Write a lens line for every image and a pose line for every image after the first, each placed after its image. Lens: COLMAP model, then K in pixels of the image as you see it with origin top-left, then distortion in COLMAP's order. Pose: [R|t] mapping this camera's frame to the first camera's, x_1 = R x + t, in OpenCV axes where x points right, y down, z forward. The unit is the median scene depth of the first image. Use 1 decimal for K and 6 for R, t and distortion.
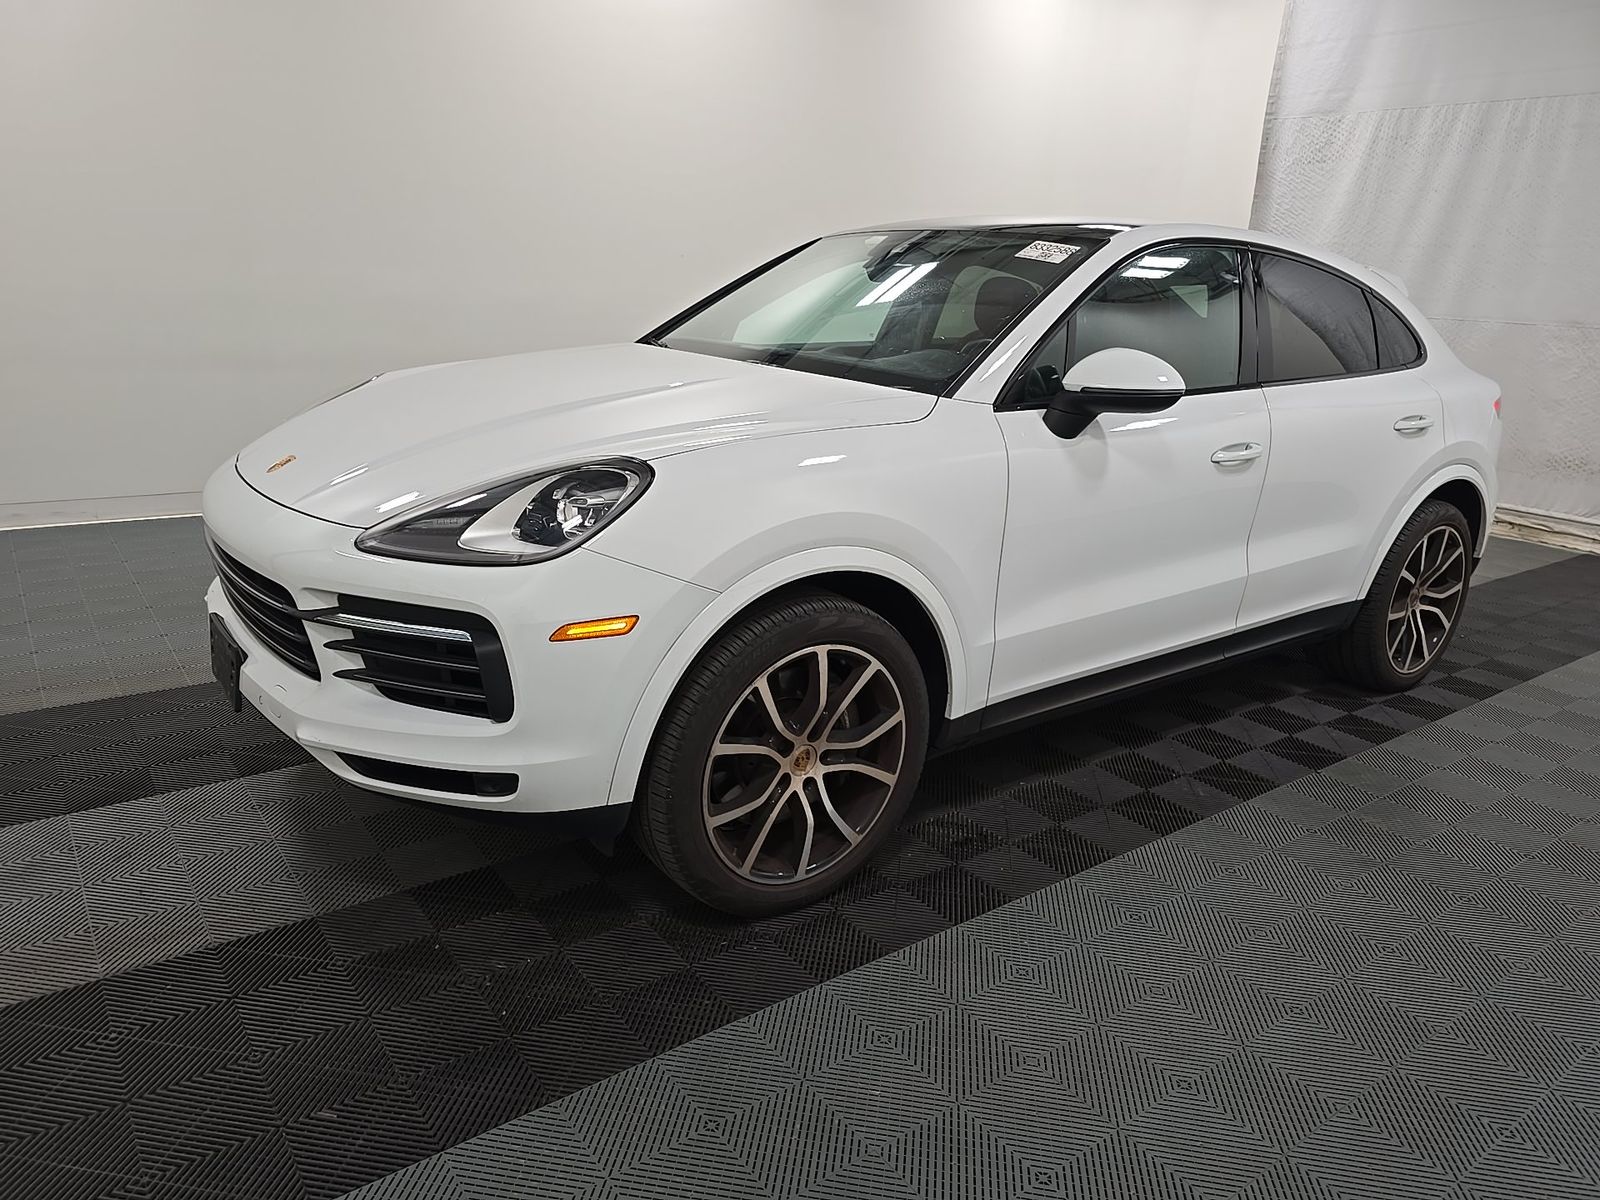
lens RADIAL K [[1069.6, 0, 805.4], [0, 1069.6, 599.4], [0, 0, 1]] dist [0.011112, -0.010964]
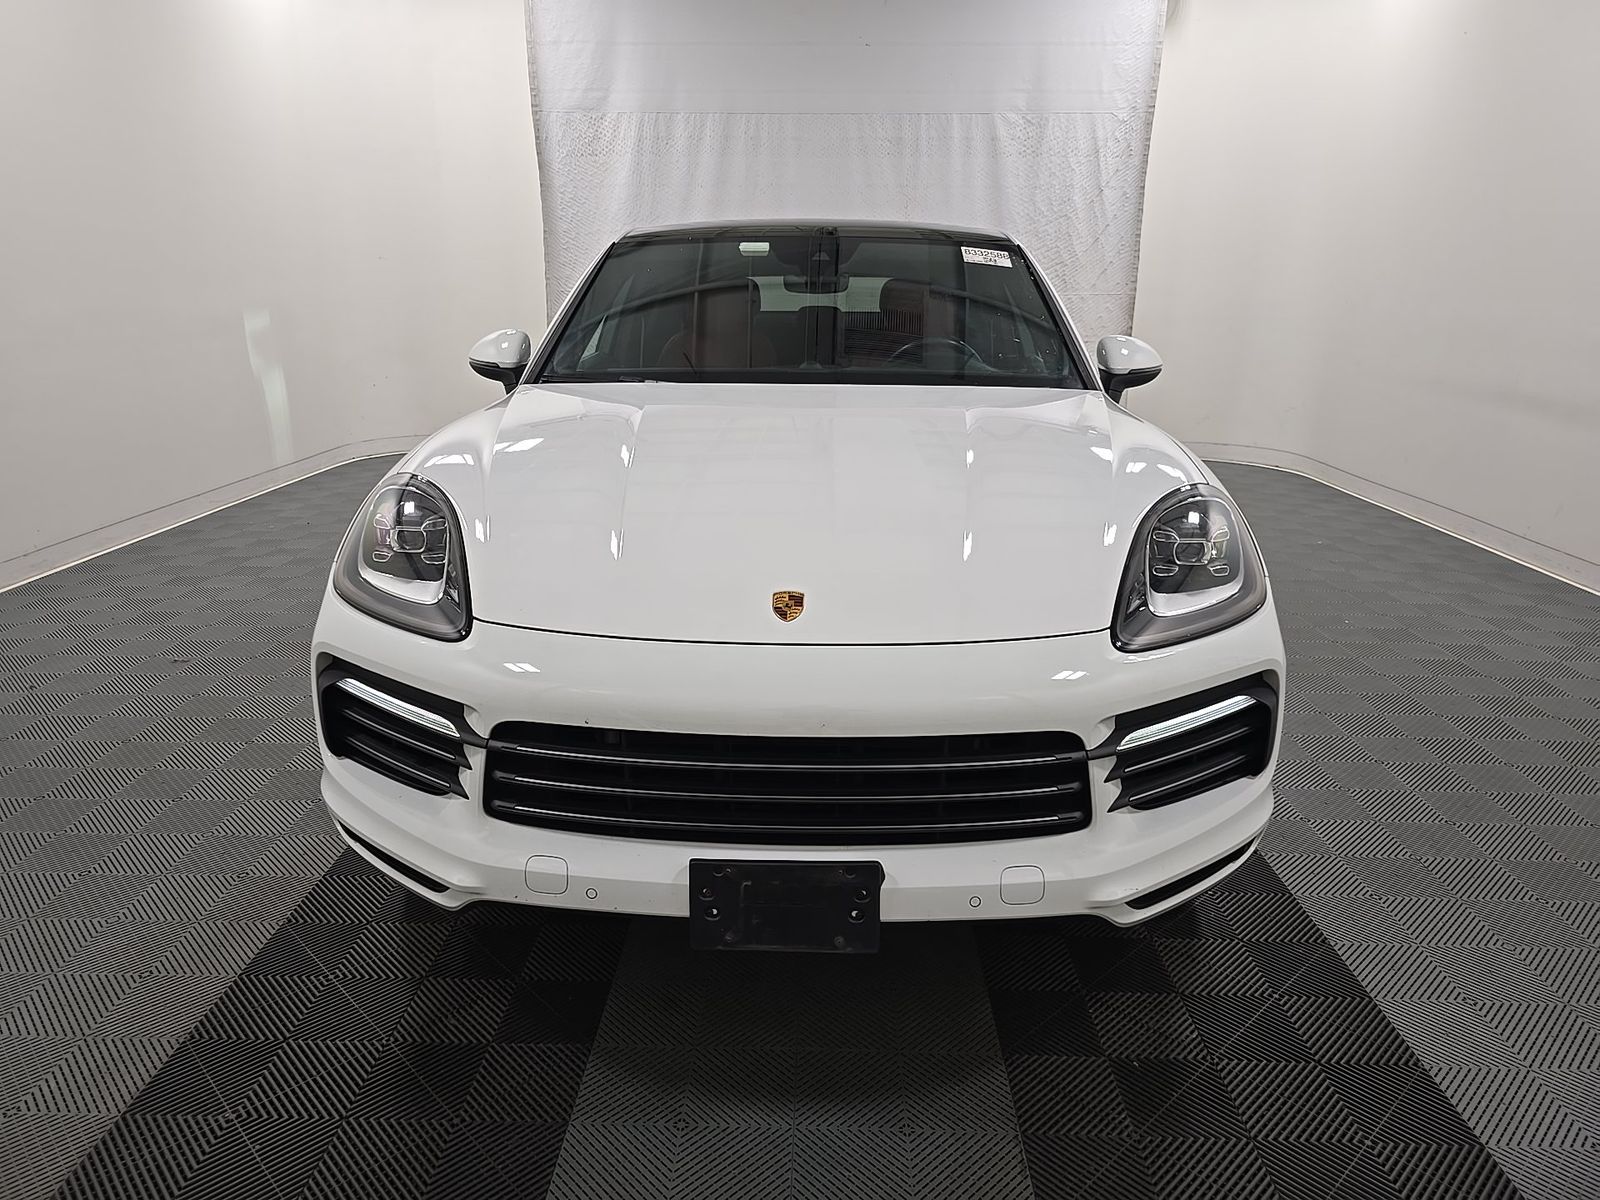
lens RADIAL K [[1069.6, 0, 770.4], [0, 1069.6, 610.3], [0, 0, 1]] dist [0.011112, -0.010964]
pose [[0.626316, -0.268874, 0.731734, -0.985574], [0.245769, 0.958875, 0.141974, -0.220149], [-0.739814, 0.090917, 0.666640, 0.537307]]
